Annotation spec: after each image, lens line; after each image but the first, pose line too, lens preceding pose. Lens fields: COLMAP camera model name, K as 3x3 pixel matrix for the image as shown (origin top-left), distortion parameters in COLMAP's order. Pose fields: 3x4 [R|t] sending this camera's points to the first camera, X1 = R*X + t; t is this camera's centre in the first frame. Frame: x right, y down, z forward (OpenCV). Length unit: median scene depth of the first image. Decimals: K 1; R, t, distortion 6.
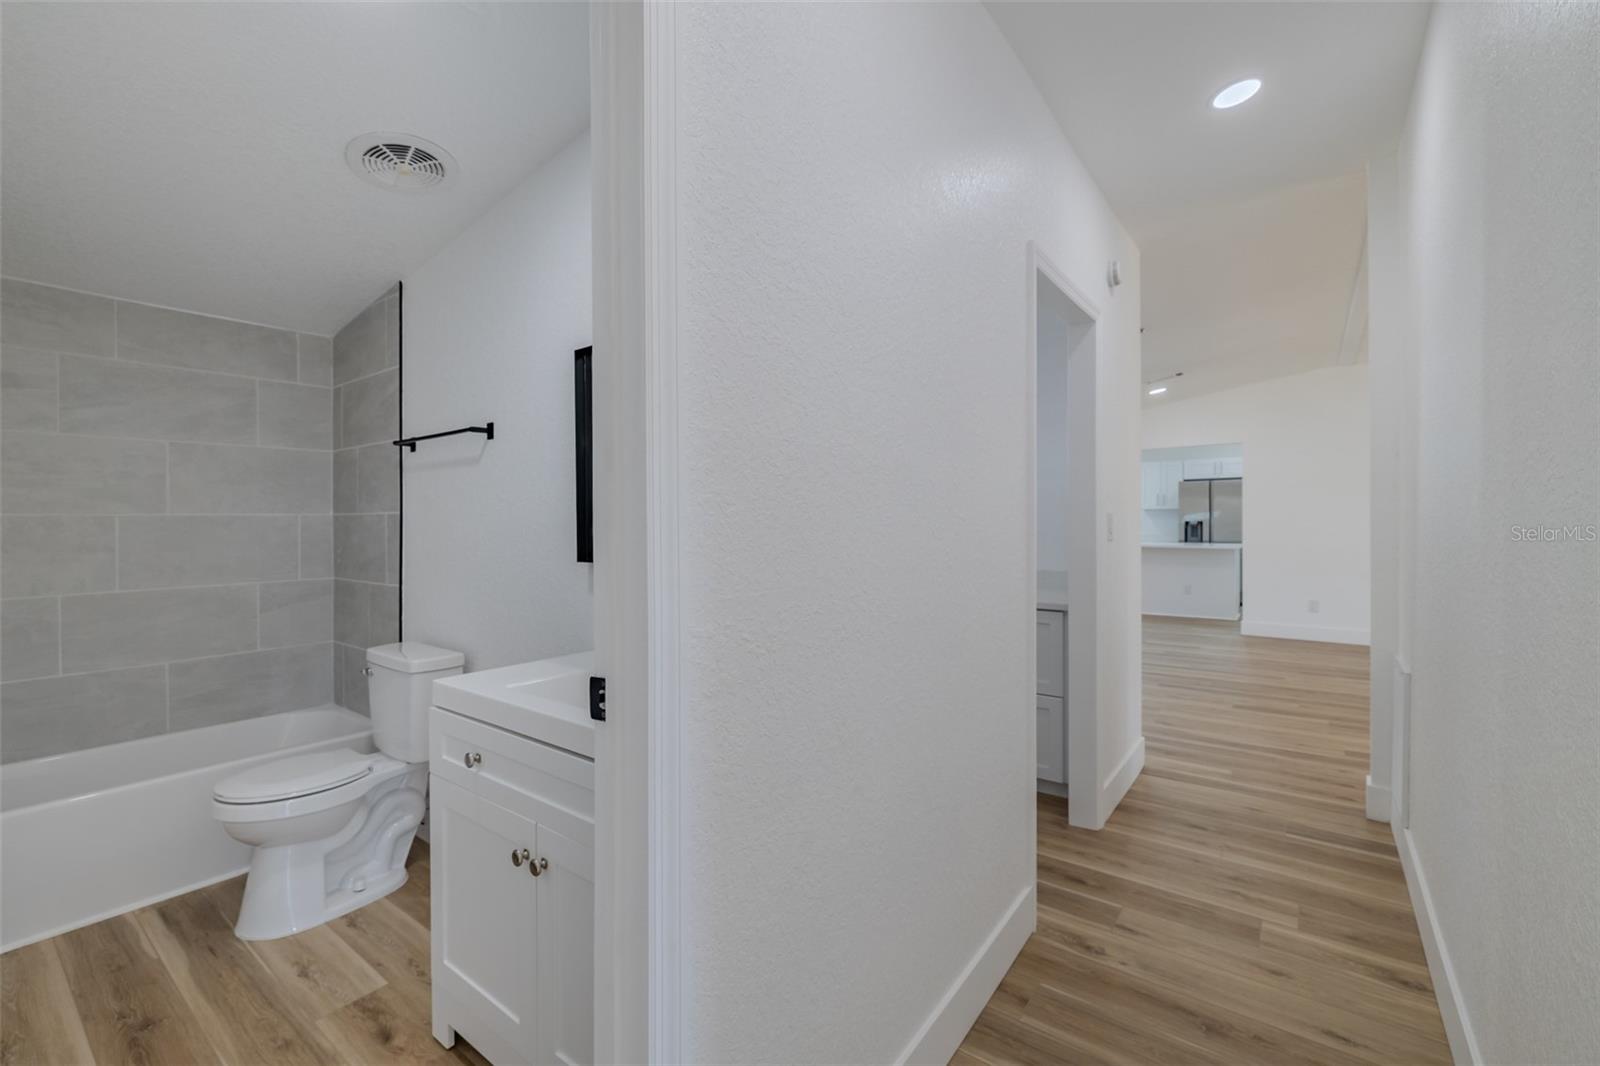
lens RADIAL K [[676.9, 0, 790.5], [0, 676.9, 523.1], [0, 0, 1]] dist [0.002367, -0.001045]
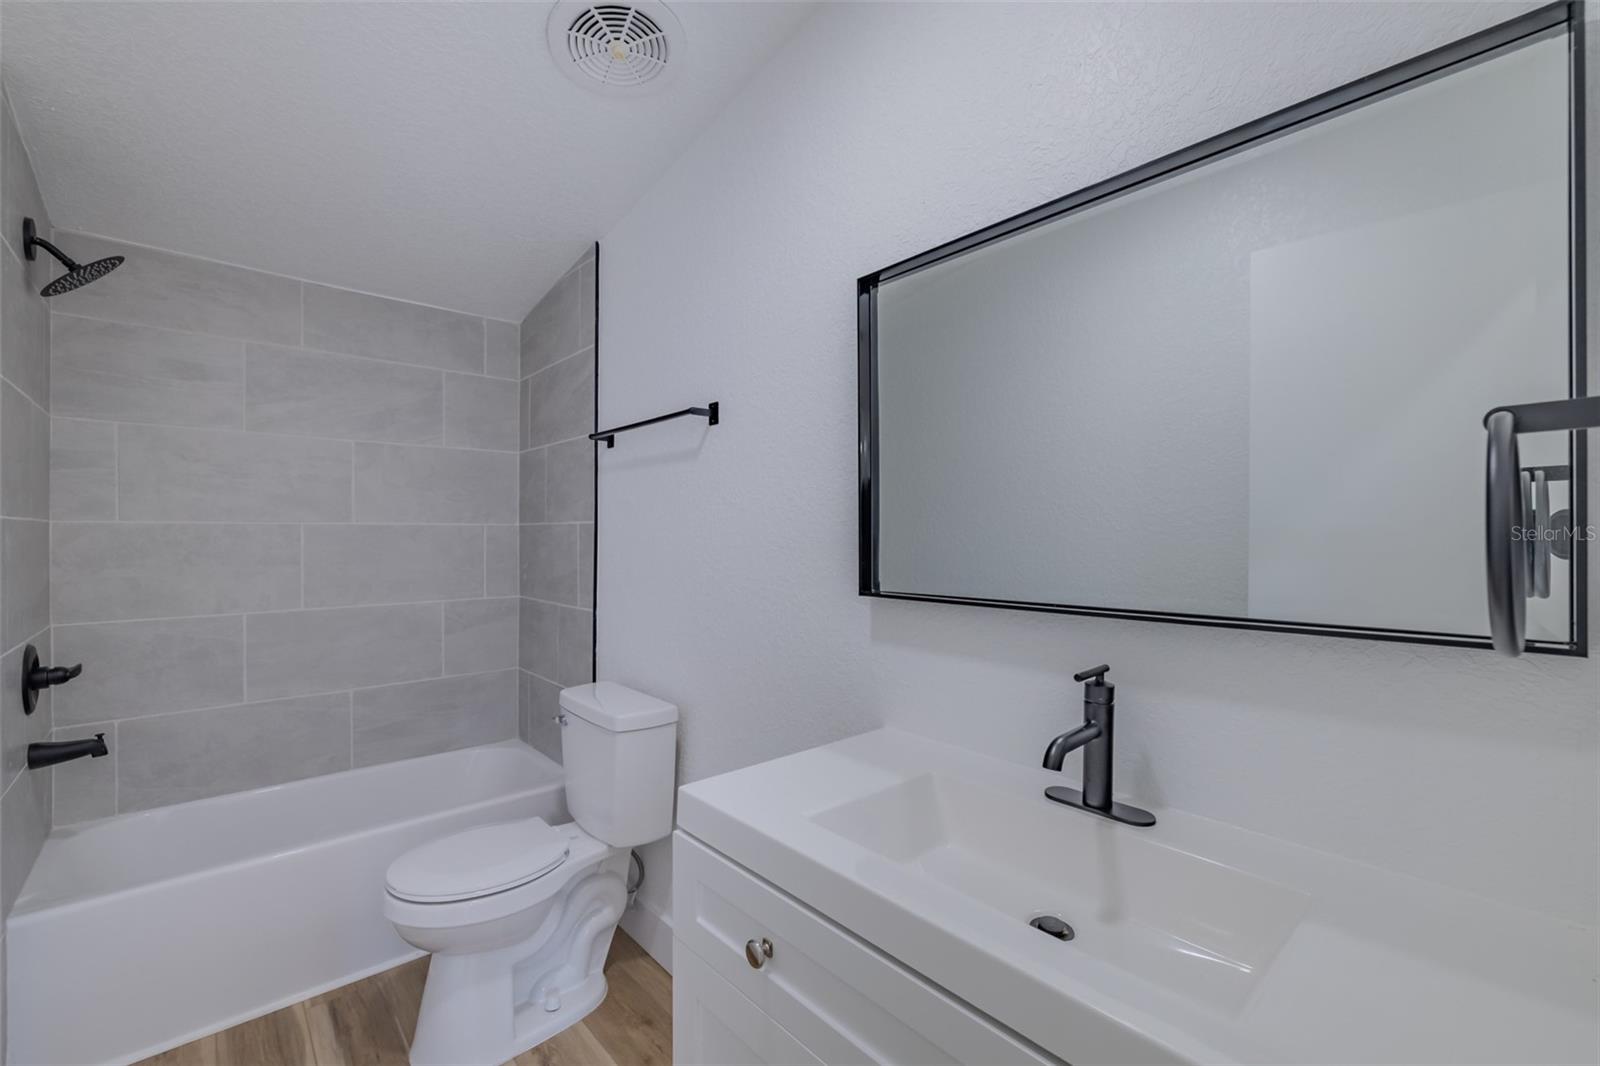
lens RADIAL K [[676.9, 0, 803.0], [0, 676.9, 537.1], [0, 0, 1]] dist [0.002367, -0.001045]
pose [[0.982617, 0.007711, -0.185485, -0.200803], [-0.007526, 0.999970, 0.001705, -0.000630], [0.185493, -0.000280, 0.982646, 0.272330]]
